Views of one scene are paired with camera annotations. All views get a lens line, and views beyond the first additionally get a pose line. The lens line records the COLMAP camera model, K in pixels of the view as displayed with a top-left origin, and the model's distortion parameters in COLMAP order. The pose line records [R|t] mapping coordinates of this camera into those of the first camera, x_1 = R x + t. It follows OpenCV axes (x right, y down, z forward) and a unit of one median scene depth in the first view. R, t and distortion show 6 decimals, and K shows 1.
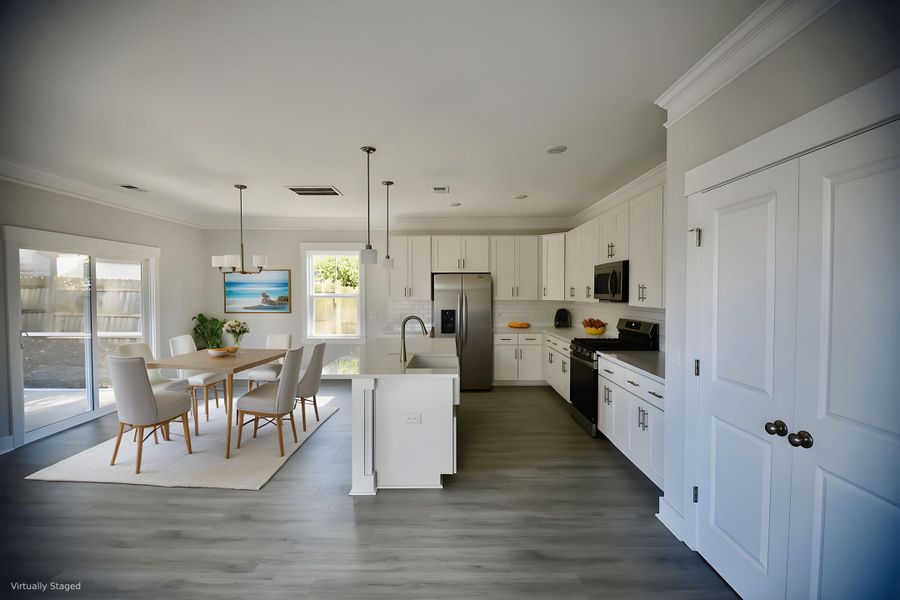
lens RADIAL K [[391.8, 0, 448.5], [0, 391.8, 299.5], [0, 0, 1]] dist [0.028390, 0.000075]
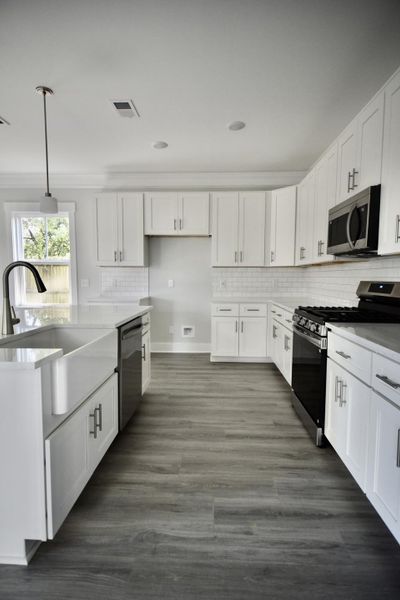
lens RADIAL K [[316.5, 0, 197.0], [0, 316.5, 299.6], [0, 0, 1]] dist [0.034163, -0.000487]
pose [[0.998535, 0.009893, -0.053204, 0.156042], [-0.007194, 0.998689, 0.050686, 0.055510], [0.053636, -0.050229, 0.997296, 0.376858]]
